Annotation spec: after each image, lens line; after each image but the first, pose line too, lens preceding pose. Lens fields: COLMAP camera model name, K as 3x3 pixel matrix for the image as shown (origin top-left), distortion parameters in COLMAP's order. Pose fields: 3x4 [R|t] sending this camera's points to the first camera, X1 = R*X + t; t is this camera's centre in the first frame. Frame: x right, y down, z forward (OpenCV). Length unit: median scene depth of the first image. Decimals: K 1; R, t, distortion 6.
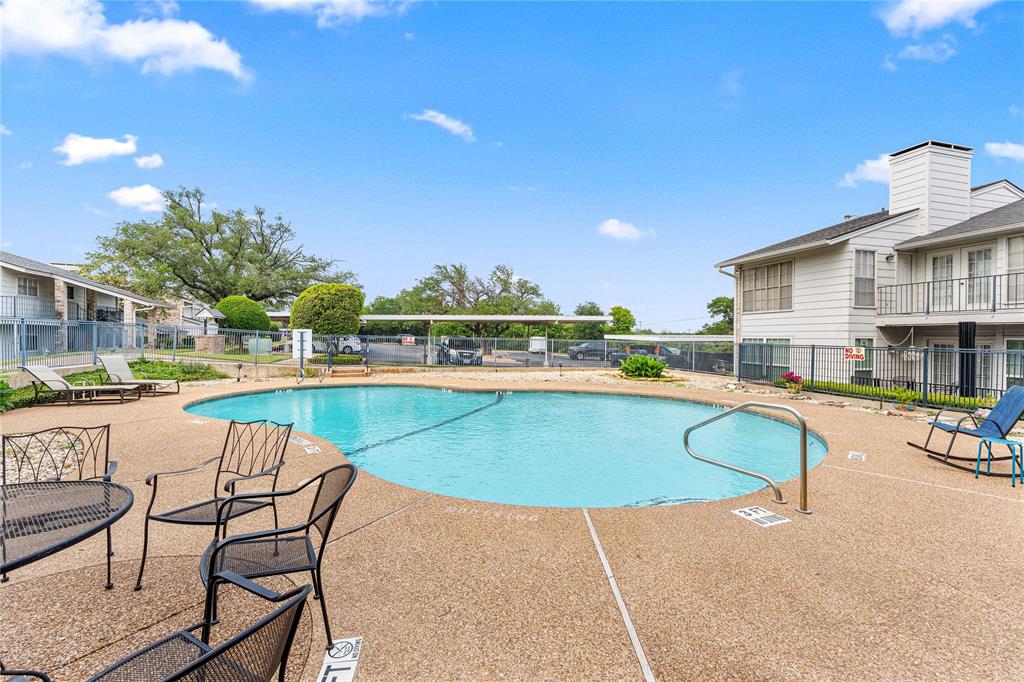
lens RADIAL K [[443.8, 0, 509.7], [0, 443.8, 342.1], [0, 0, 1]] dist [-0.001434, 0.000221]
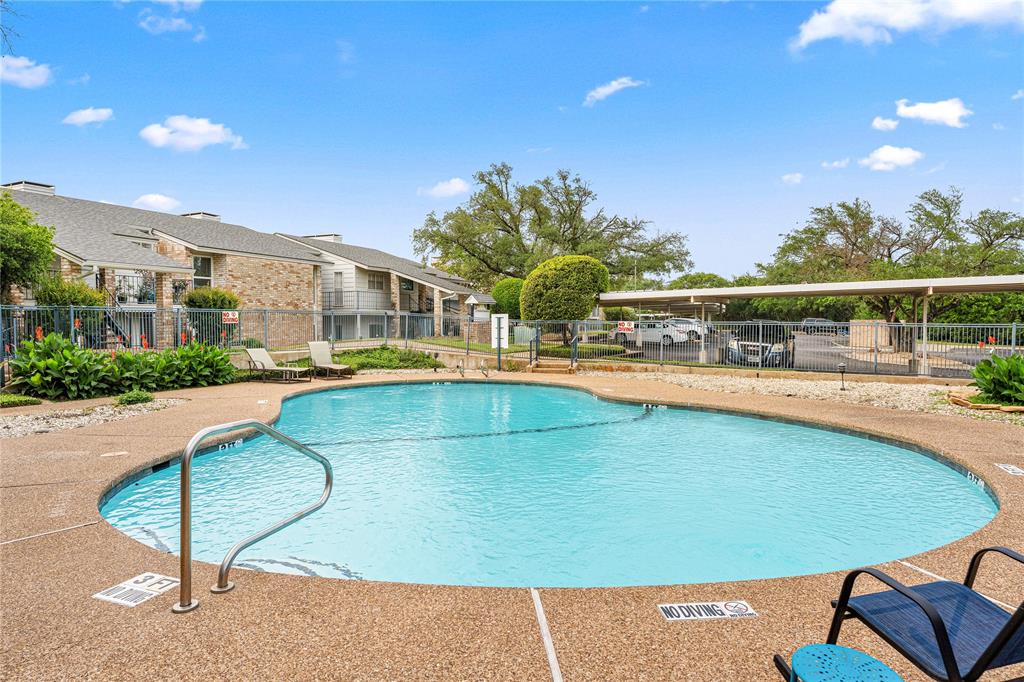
lens RADIAL K [[616.3, 0, 511.1], [0, 616.3, 337.7], [0, 0, 1]] dist [0.003059, -0.000790]
pose [[0.705347, 0.006062, -0.708836, 0.272950], [0.001397, 0.999950, 0.009942, 0.003169], [0.708861, -0.008003, 0.705303, 0.129507]]
